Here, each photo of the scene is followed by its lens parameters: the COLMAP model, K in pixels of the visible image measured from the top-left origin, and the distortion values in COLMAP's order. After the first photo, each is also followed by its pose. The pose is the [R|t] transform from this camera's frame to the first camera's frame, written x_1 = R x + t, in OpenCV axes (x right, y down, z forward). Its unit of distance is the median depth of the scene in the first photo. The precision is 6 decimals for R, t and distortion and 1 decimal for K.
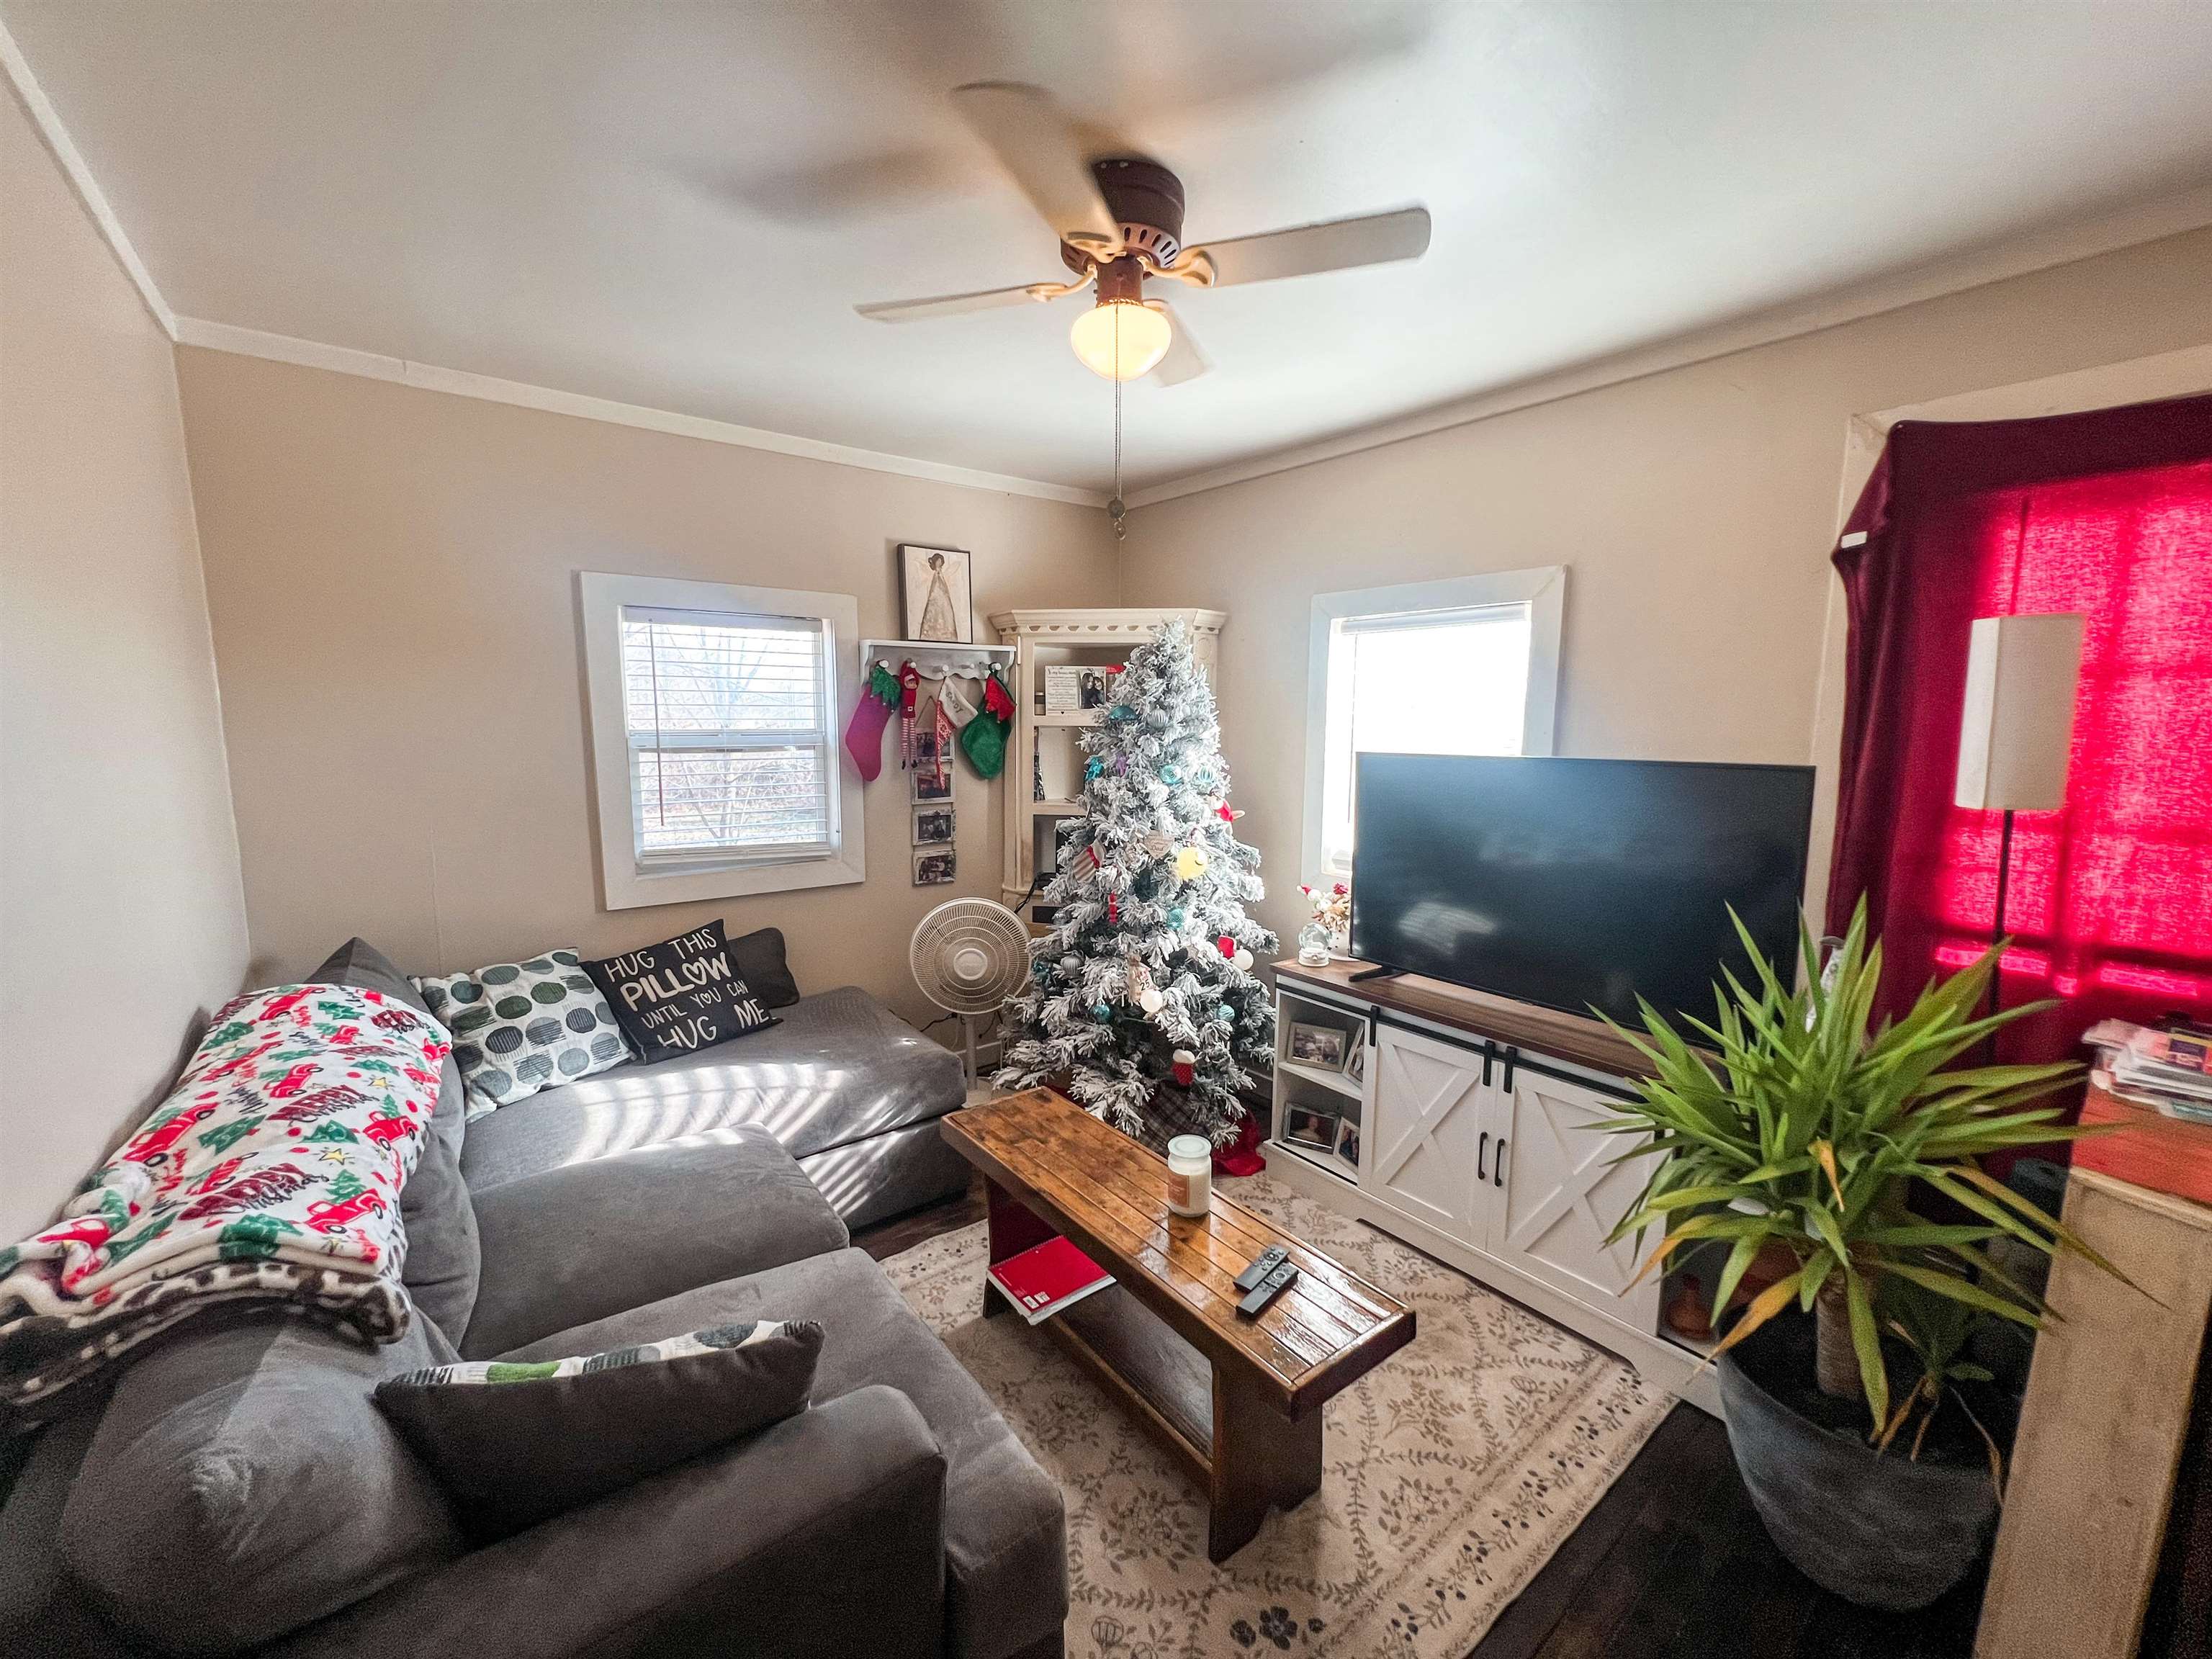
lens RADIAL K [[880.7, 0, 1102.8], [0, 880.7, 829.2], [0, 0, 1]] dist [-0.000065, -0.000173]
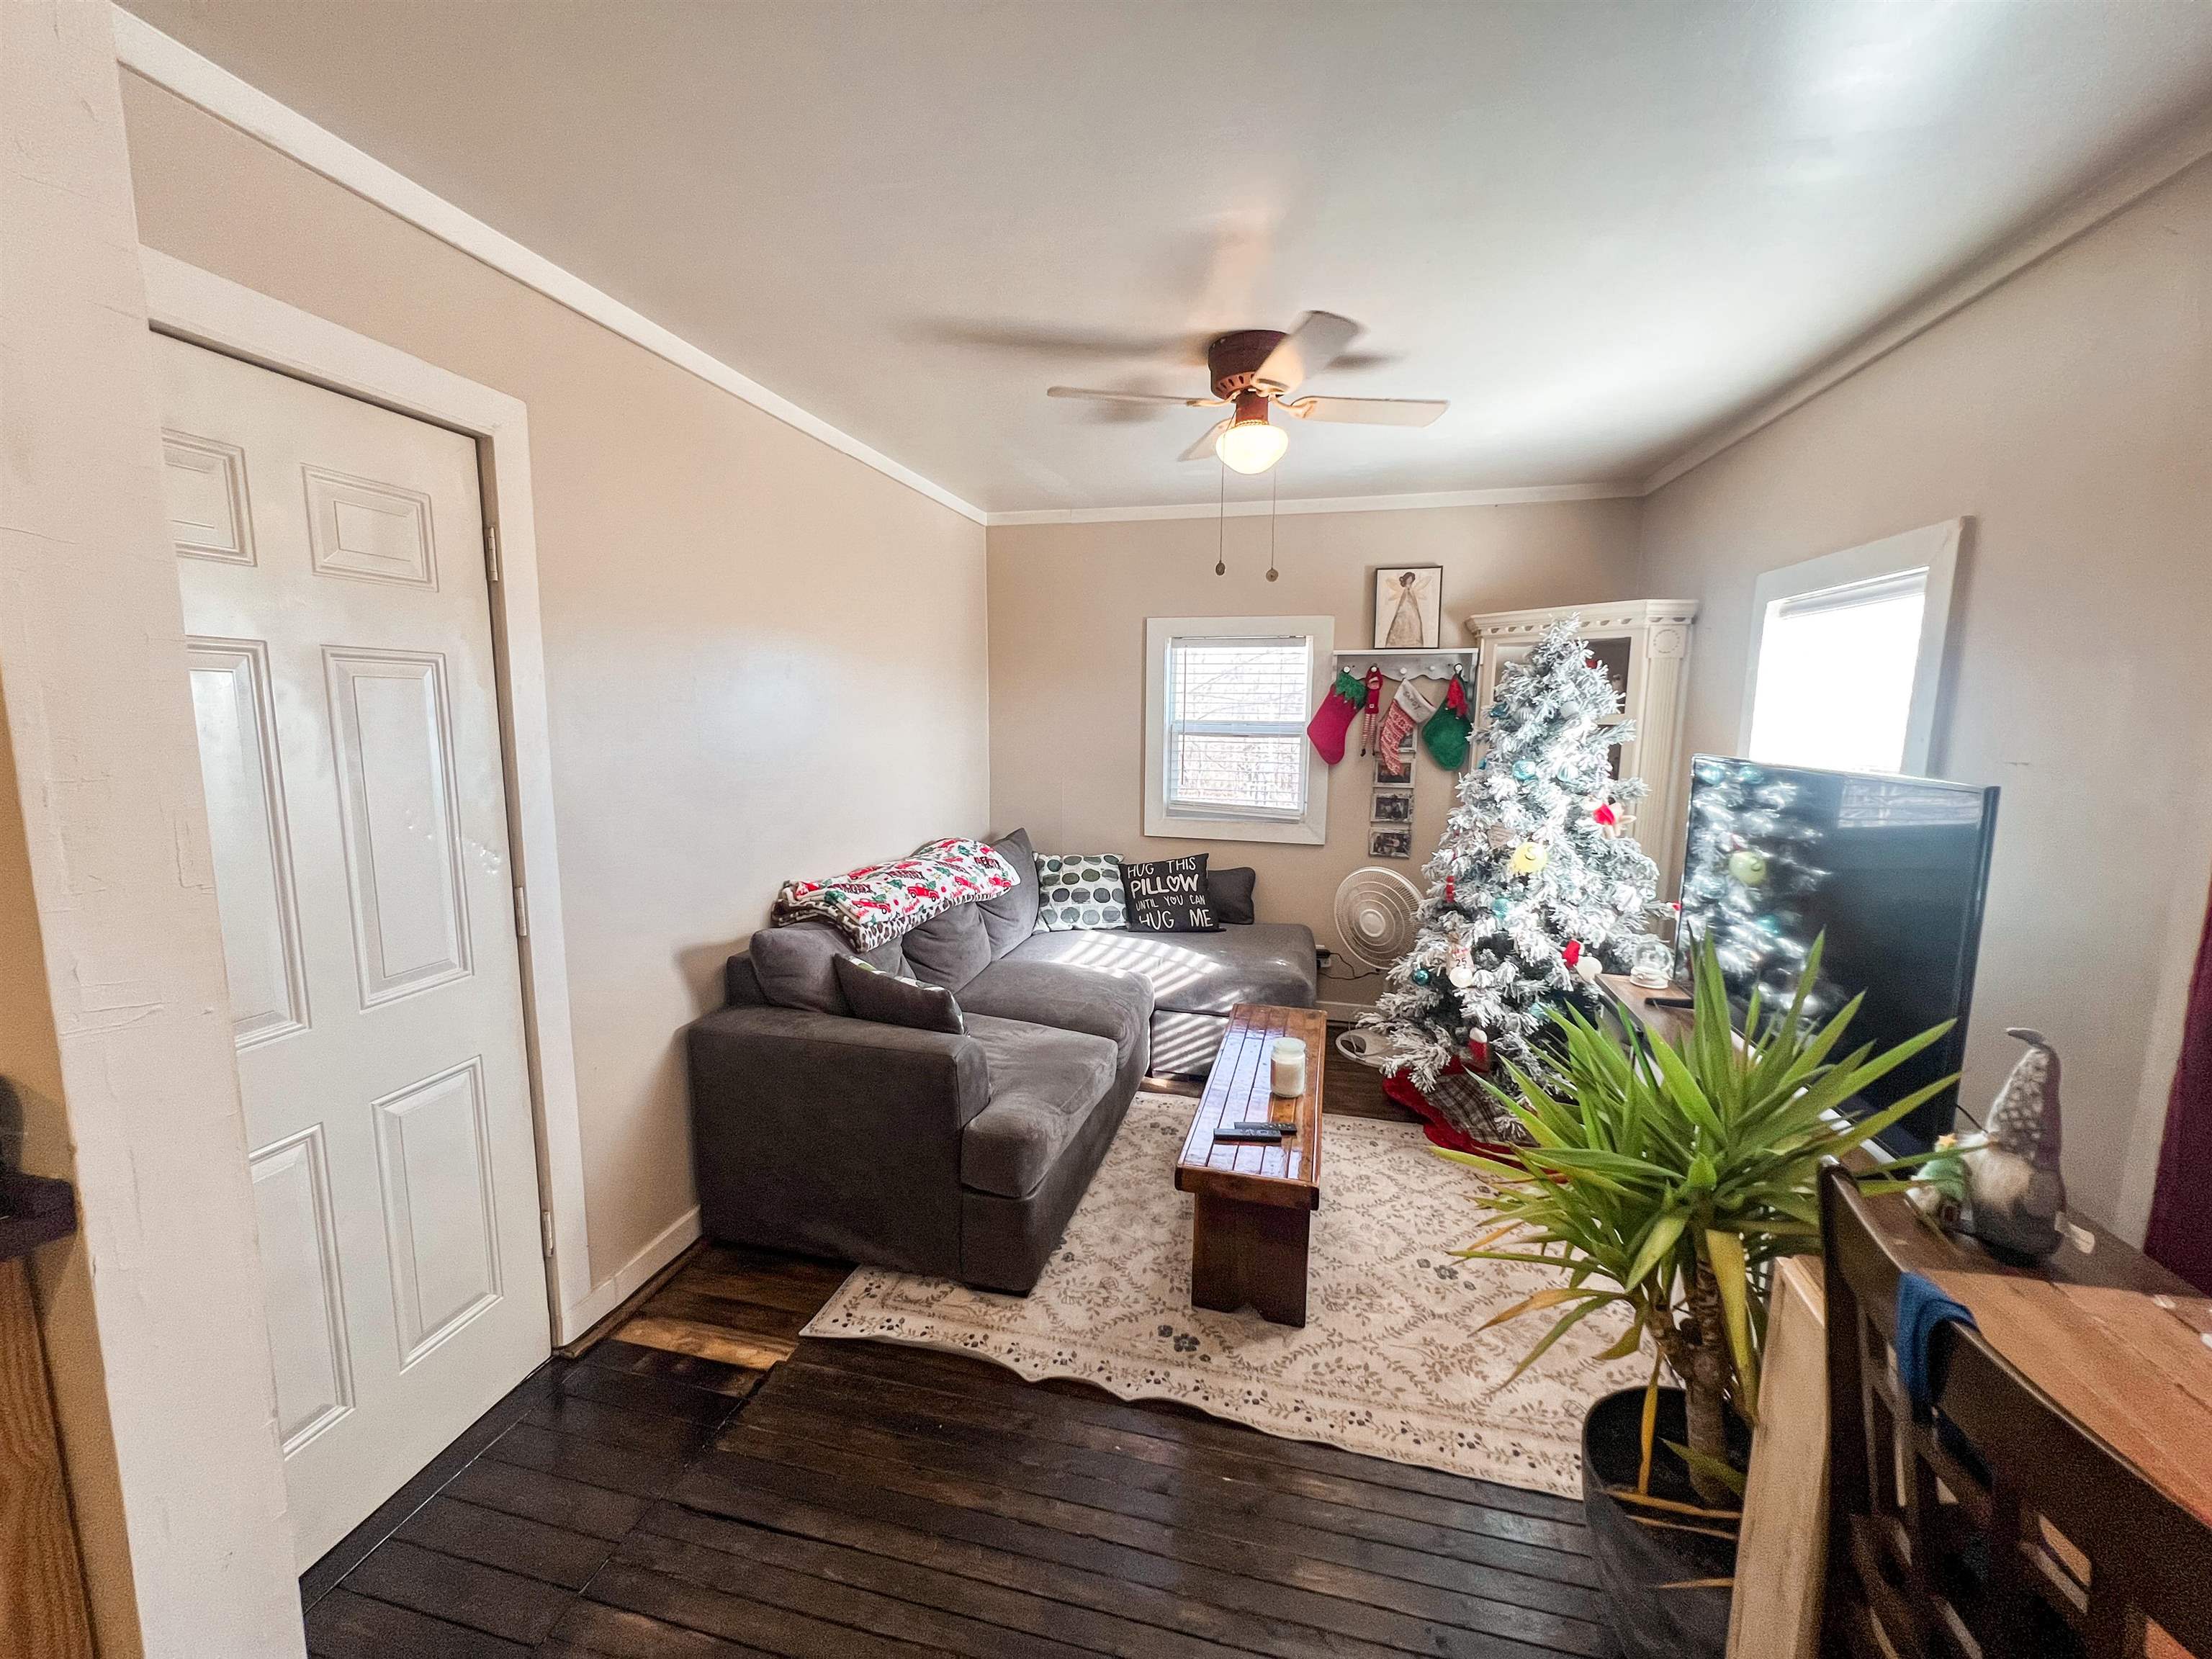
lens RADIAL K [[880.7, 0, 1102.8], [0, 880.7, 829.2], [0, 0, 1]] dist [-0.000065, -0.000173]
pose [[0.614918, 0.111542, -0.780662, 0.697554], [-0.109175, 0.992455, 0.055808, 0.003051], [0.780997, 0.050912, 0.622456, -0.028076]]
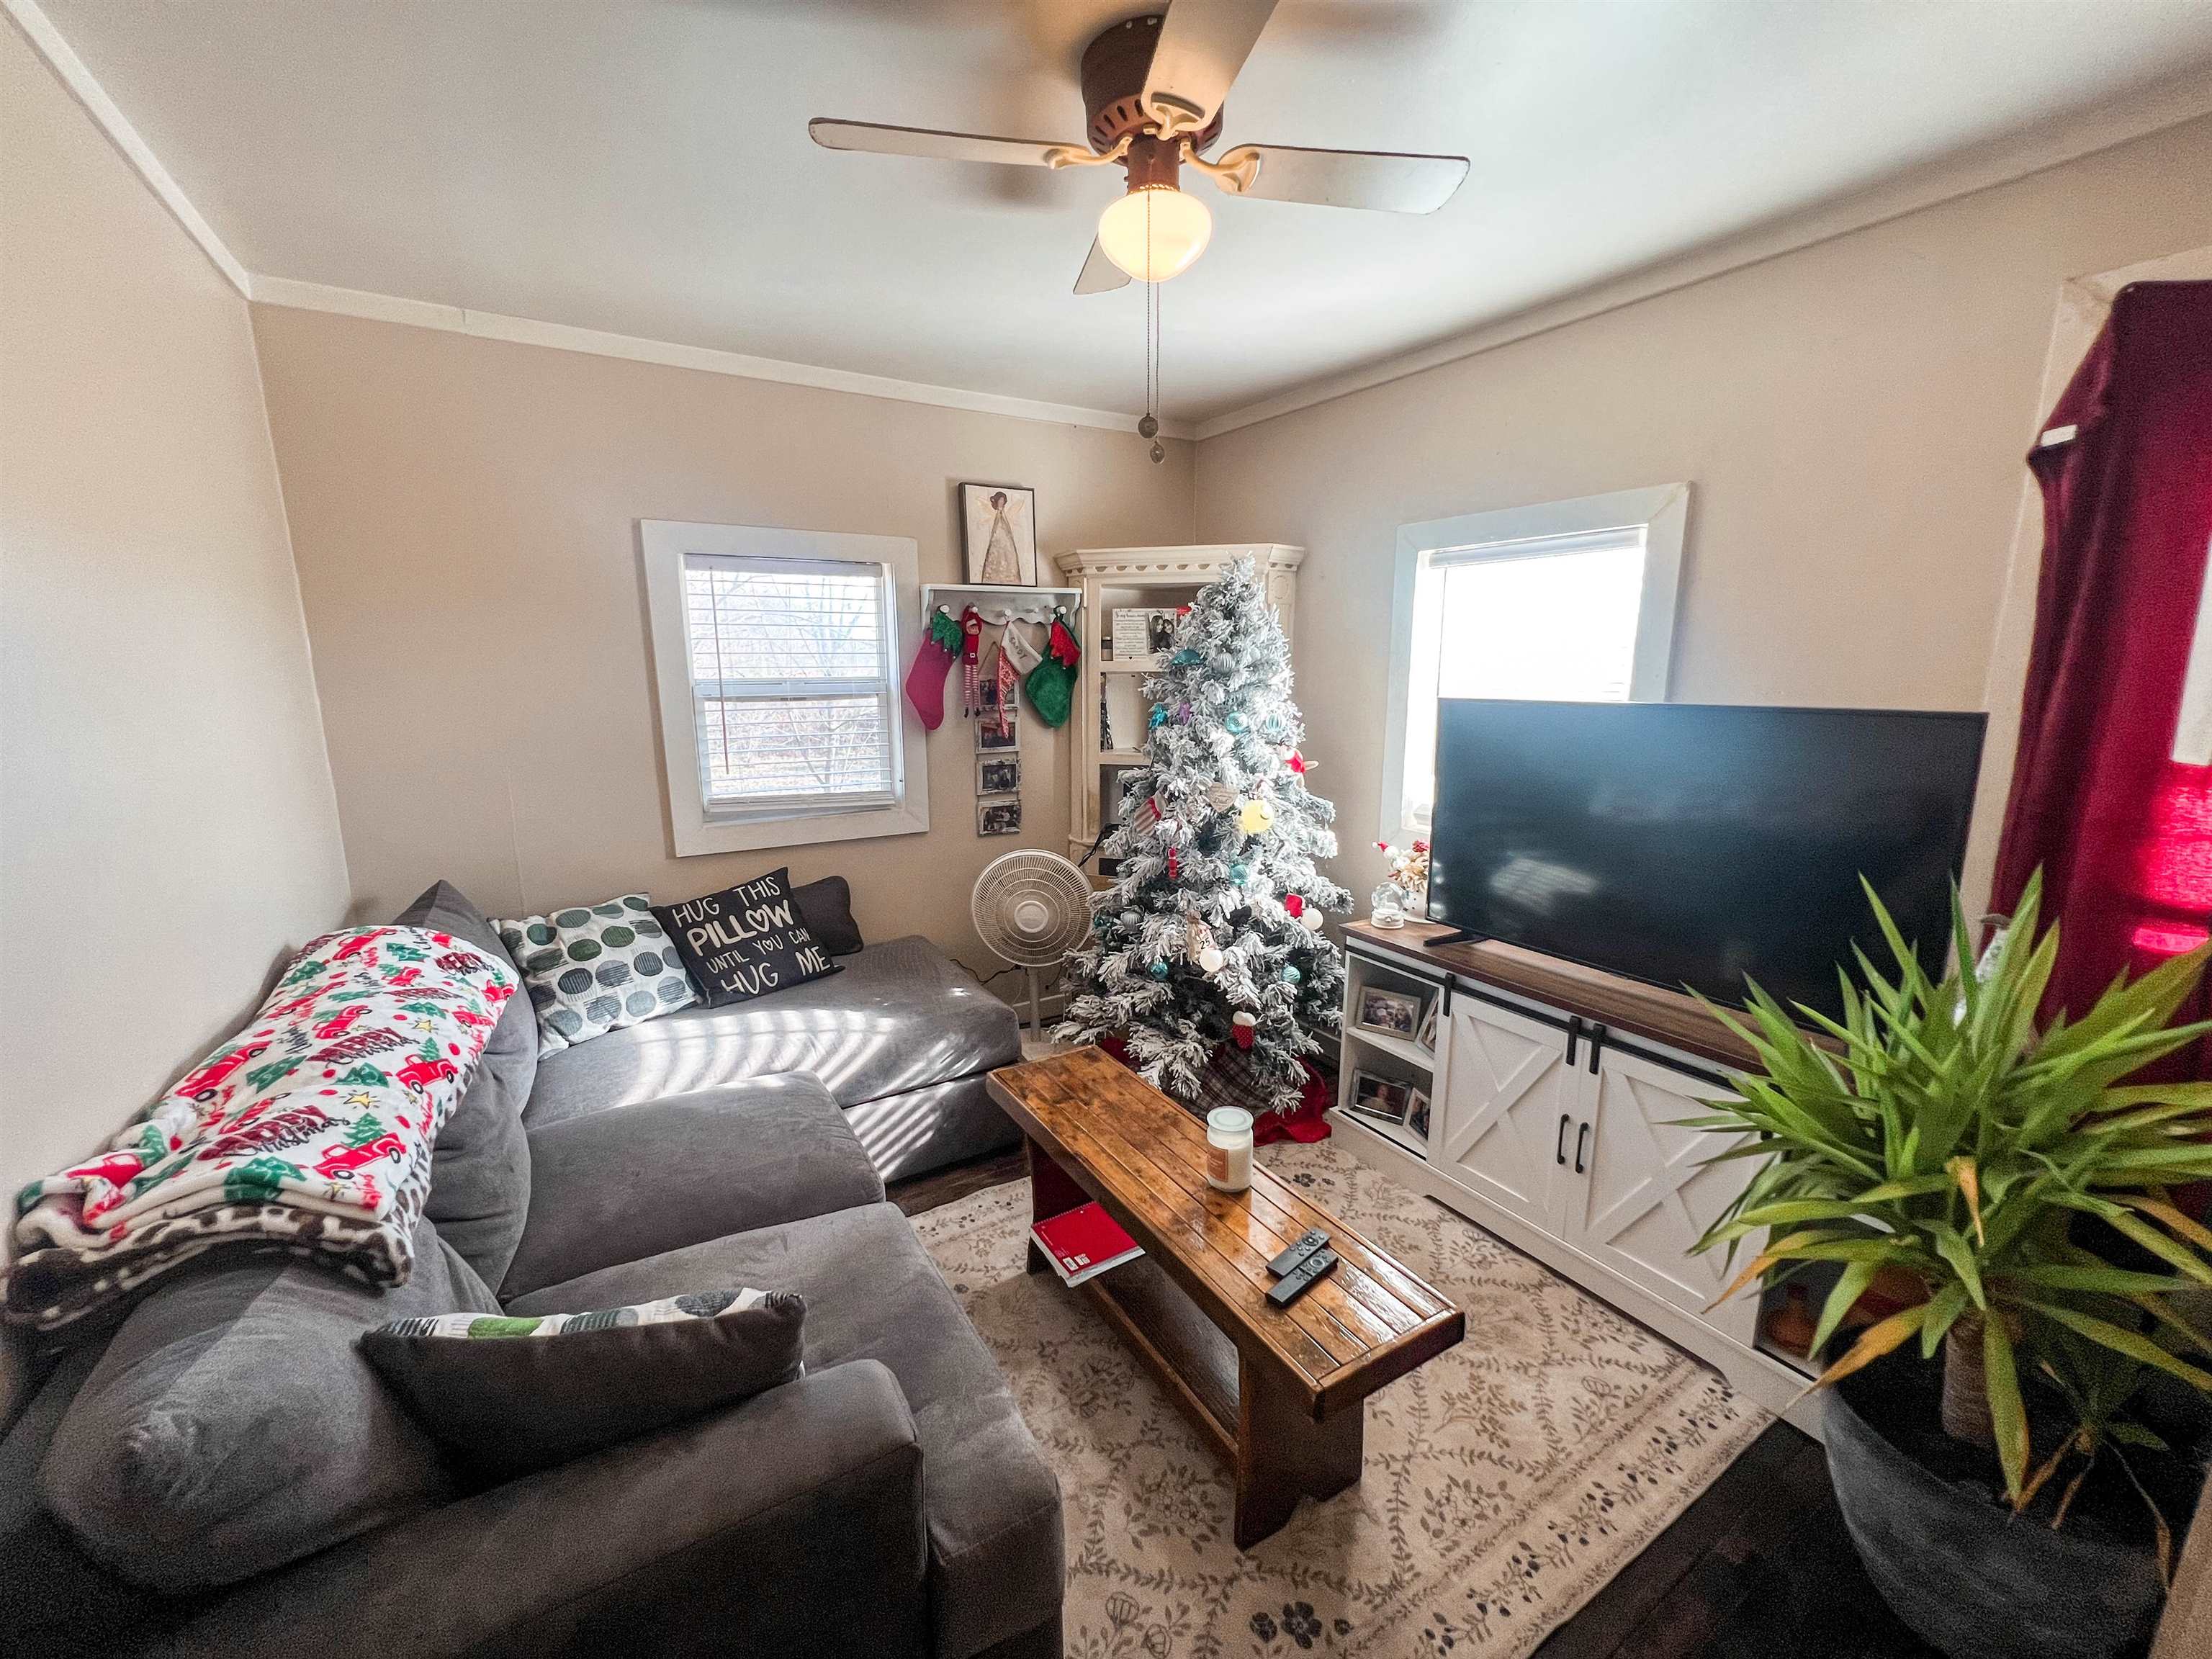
lens RADIAL K [[880.7, 0, 1102.8], [0, 880.7, 829.2], [0, 0, 1]] dist [-0.000065, -0.000173]
pose [[0.993673, 0.012223, -0.111647, 0.049526], [-0.005563, 0.998196, 0.059773, -0.004653], [0.112177, -0.058774, 0.991949, 0.049738]]
